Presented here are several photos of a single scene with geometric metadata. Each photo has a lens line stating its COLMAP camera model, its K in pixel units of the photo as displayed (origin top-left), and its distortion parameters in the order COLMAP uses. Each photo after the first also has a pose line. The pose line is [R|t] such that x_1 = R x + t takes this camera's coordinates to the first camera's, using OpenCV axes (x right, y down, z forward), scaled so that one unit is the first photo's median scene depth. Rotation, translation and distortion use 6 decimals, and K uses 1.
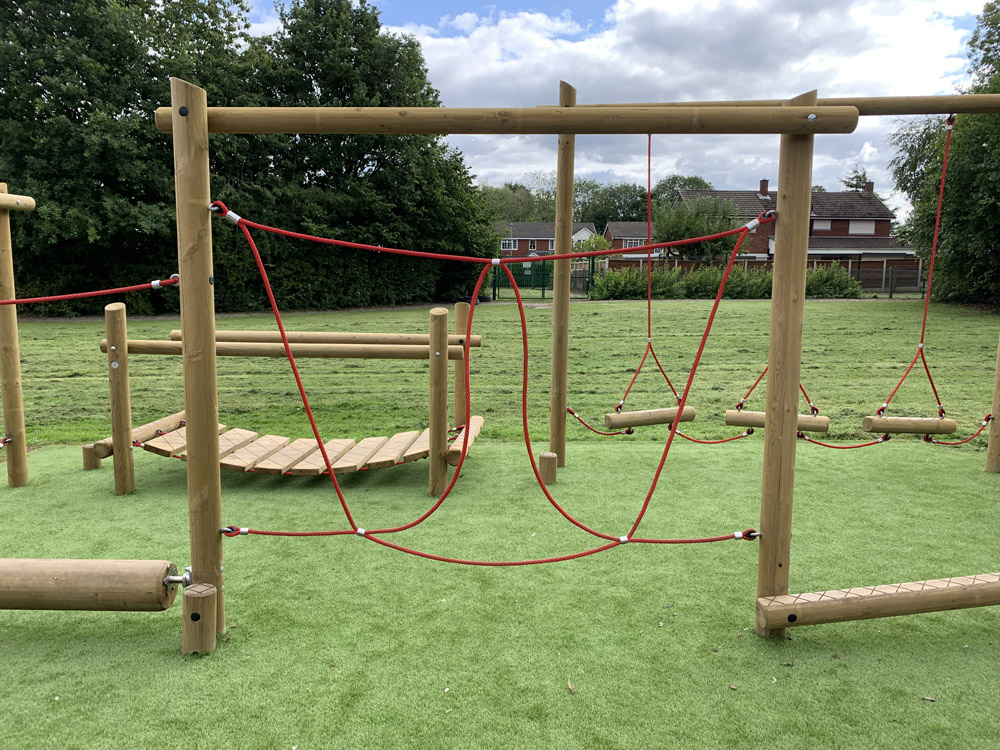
lens RADIAL K [[769.2, 0, 492.7], [0, 769.2, 373.3], [0, 0, 1]] dist [0.014013, -0.011023]
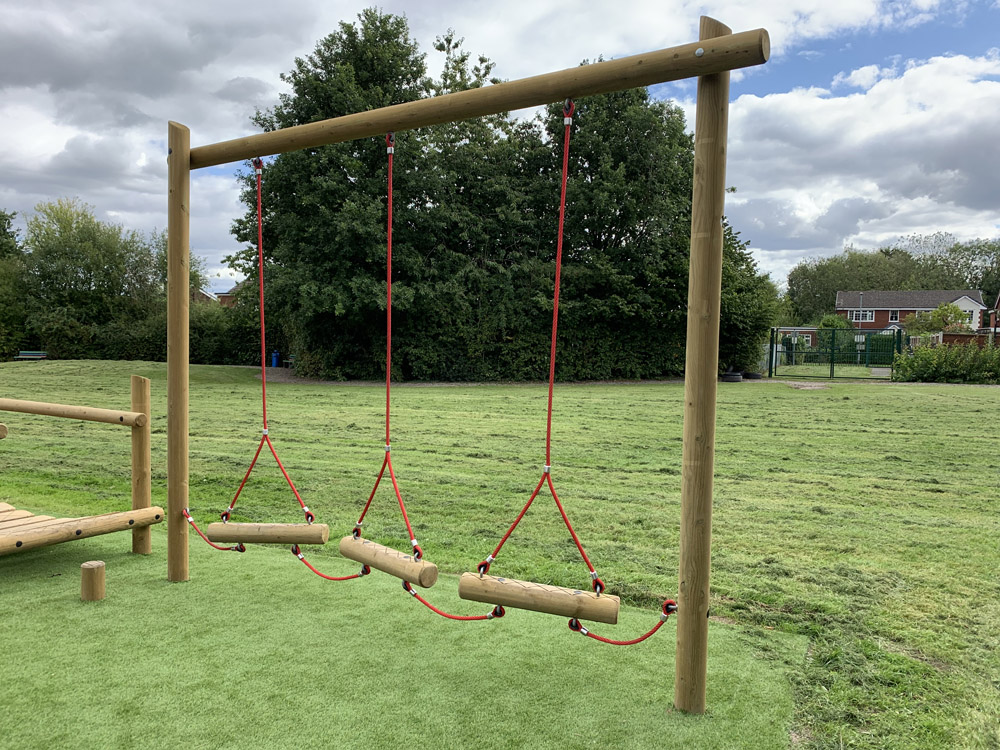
lens RADIAL K [[757.3, 0, 495.6], [0, 757.3, 395.9], [0, 0, 1]] dist [0.106424, -0.119512]
pose [[0.886436, 0.040850, -0.461045, 0.188116], [-0.071119, 0.996290, -0.048464, -0.011482], [0.457354, 0.075749, 0.886052, 0.095224]]
